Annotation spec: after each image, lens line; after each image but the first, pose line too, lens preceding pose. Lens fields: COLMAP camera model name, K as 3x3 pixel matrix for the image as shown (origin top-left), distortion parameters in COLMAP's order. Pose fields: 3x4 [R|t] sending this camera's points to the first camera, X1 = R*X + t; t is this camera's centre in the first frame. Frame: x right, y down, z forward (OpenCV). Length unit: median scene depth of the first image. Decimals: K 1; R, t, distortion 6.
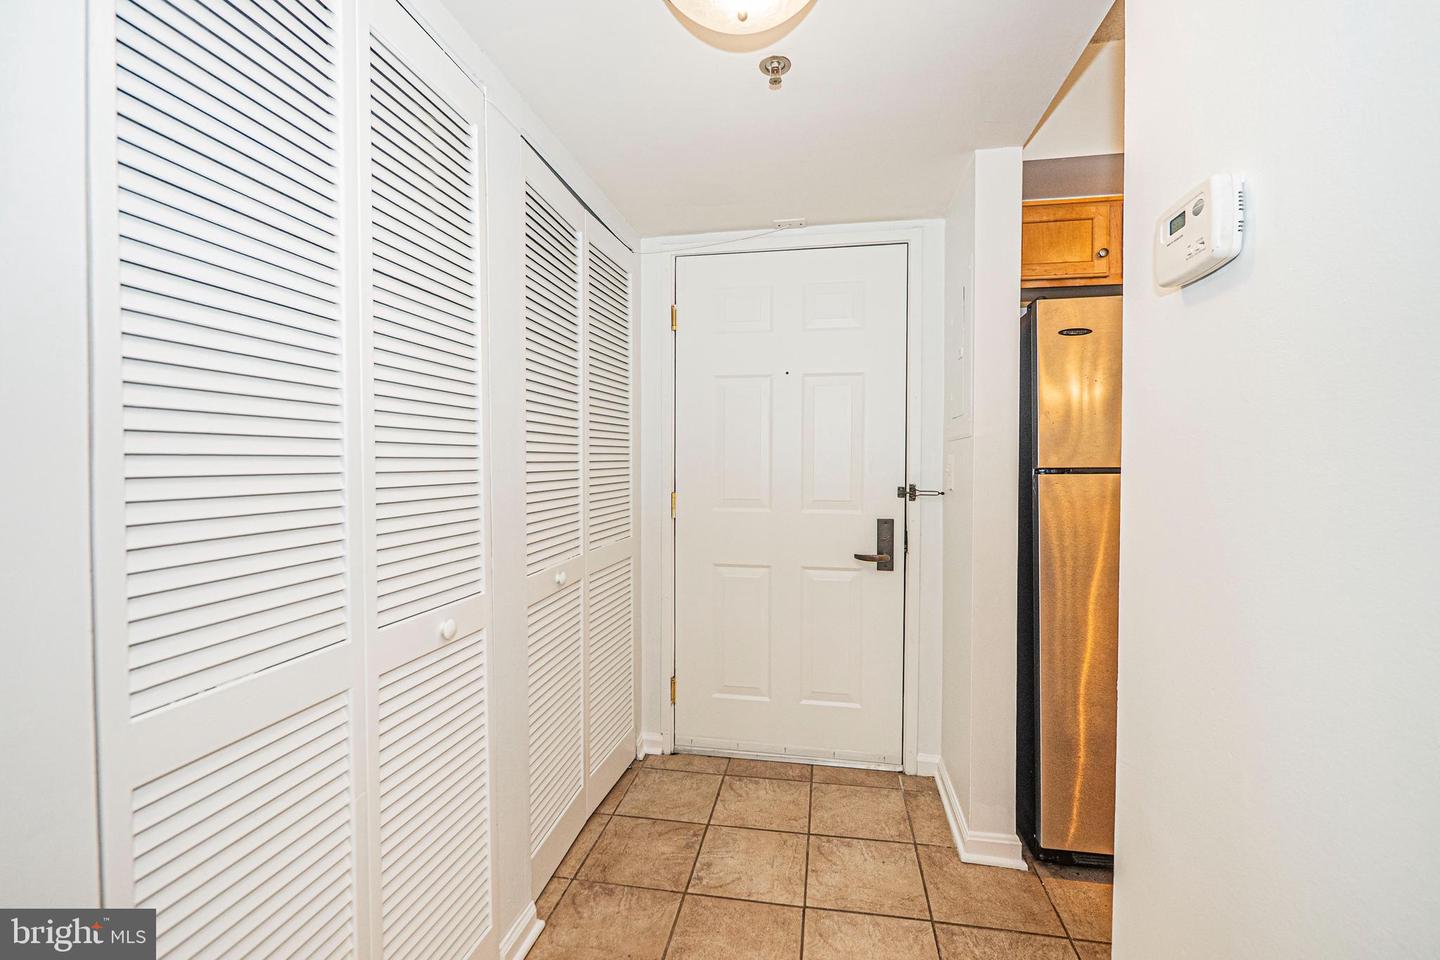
lens RADIAL K [[610.3, 0, 718.7], [0, 610.3, 473.7], [0, 0, 1]] dist [-0.004565, 0.000940]
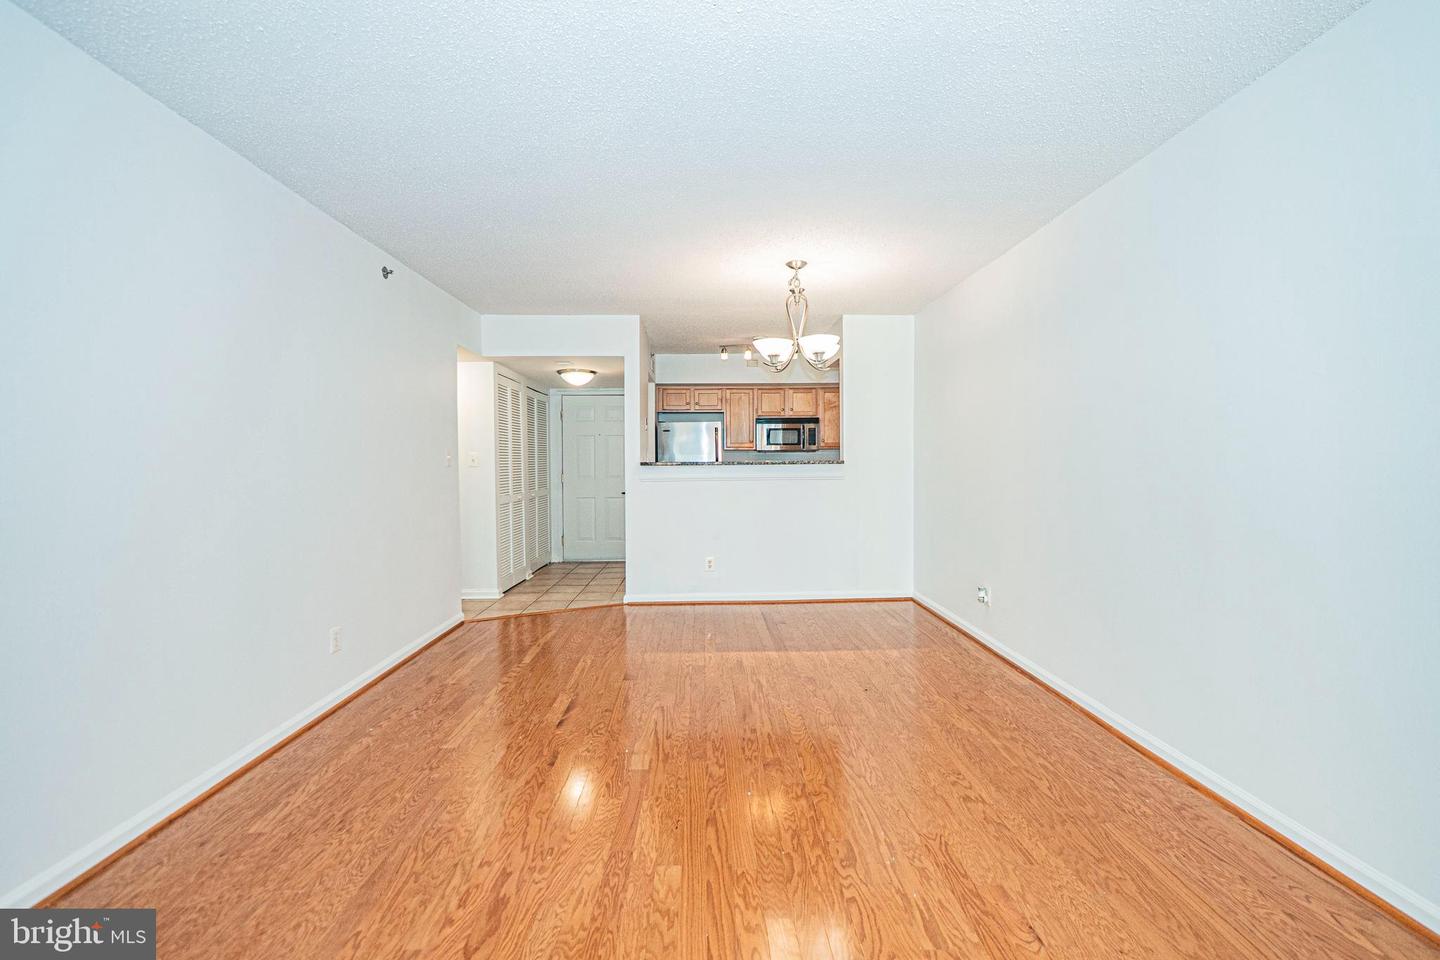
lens RADIAL K [[610.3, 0, 718.4], [0, 610.3, 474.7], [0, 0, 1]] dist [-0.004565, 0.000940]
pose [[0.978986, -0.009994, 0.203684, 0.084467], [0.009242, 0.999947, 0.004644, 0.035779], [-0.203720, -0.002664, 0.979026, -2.654881]]
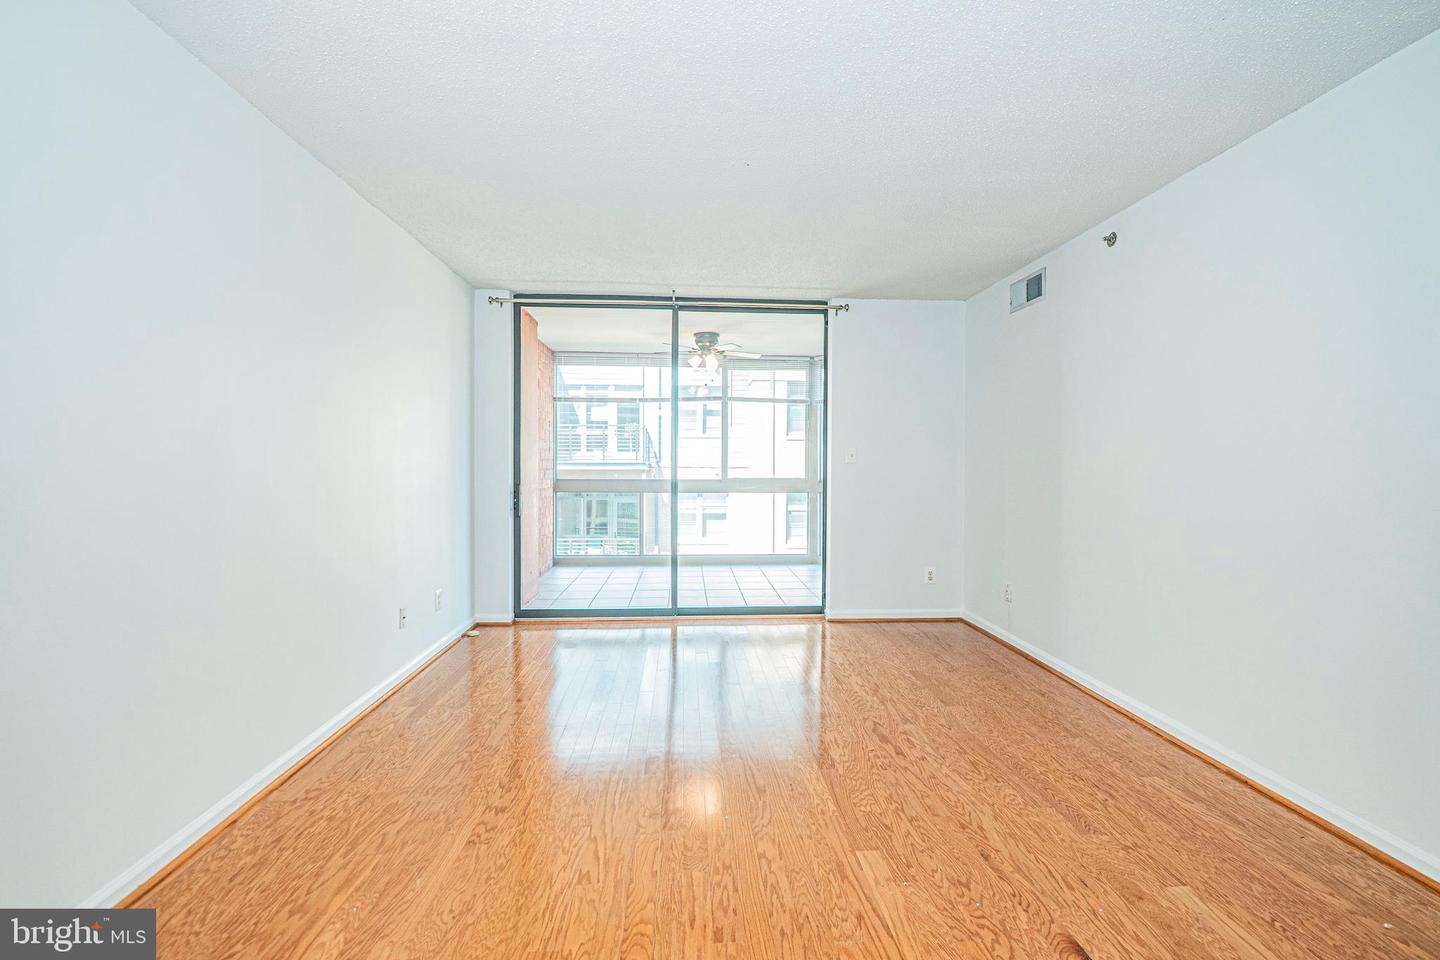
lens RADIAL K [[610.3, 0, 721.5], [0, 610.3, 472.1], [0, 0, 1]] dist [-0.004565, 0.000940]
pose [[-0.970613, -0.000488, -0.240644, 0.630924], [-0.007067, 0.999625, 0.026475, 0.010168], [0.240541, 0.027397, -0.970252, -0.543289]]
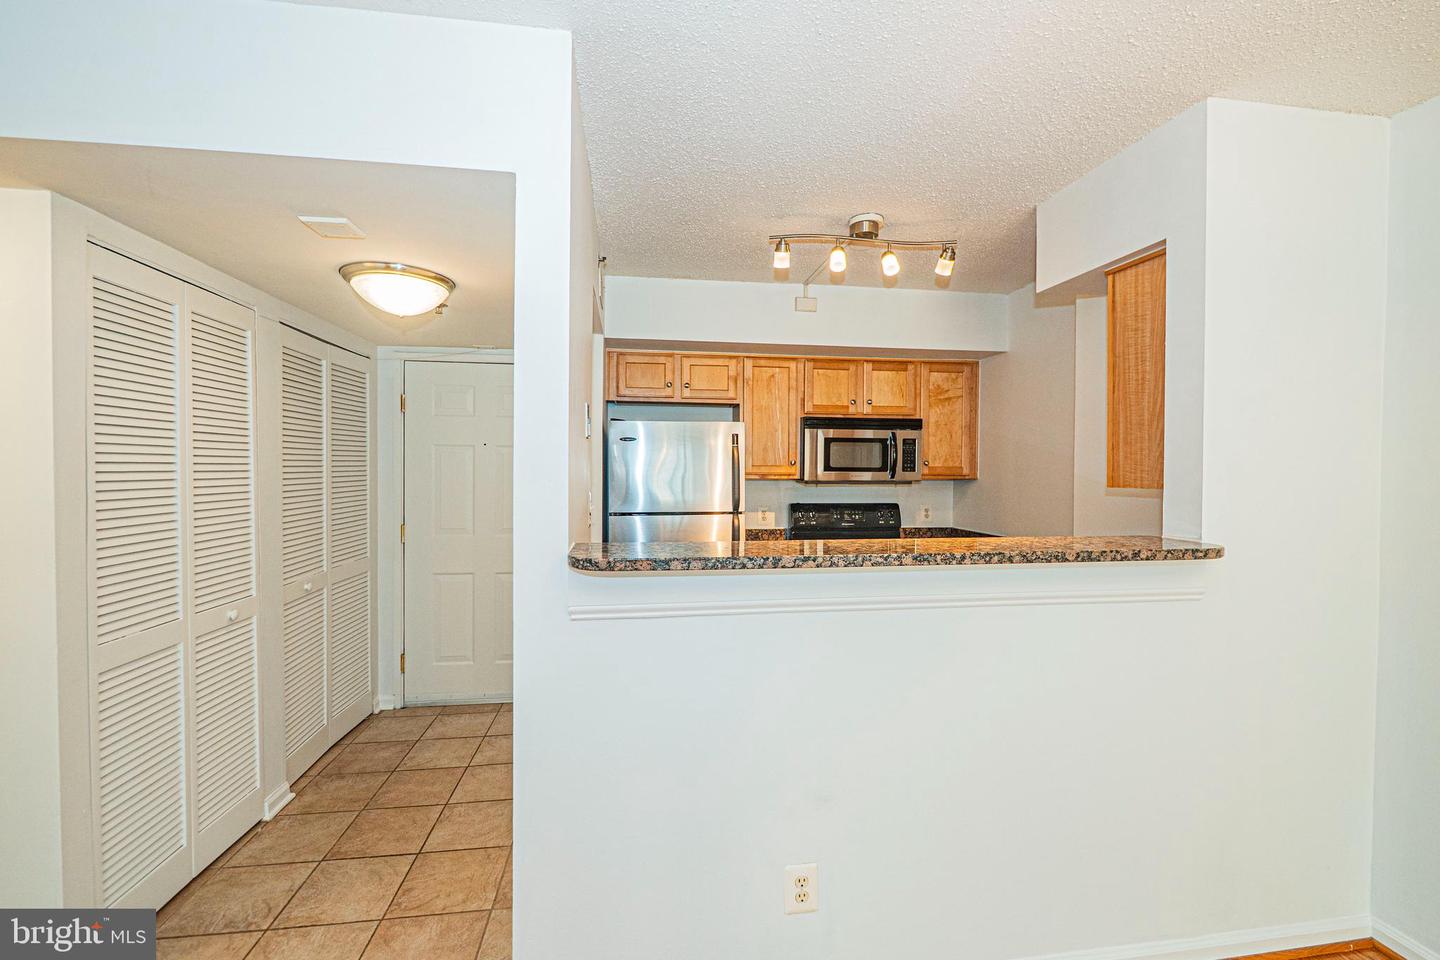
lens RADIAL K [[610.3, 0, 719.3], [0, 610.3, 477.8], [0, 0, 1]] dist [-0.004565, 0.000940]
pose [[0.949727, 0.001739, 0.313076, 0.233807], [-0.001397, 0.999998, -0.001317, -0.099861], [-0.313077, 0.000814, 0.949727, -0.753579]]
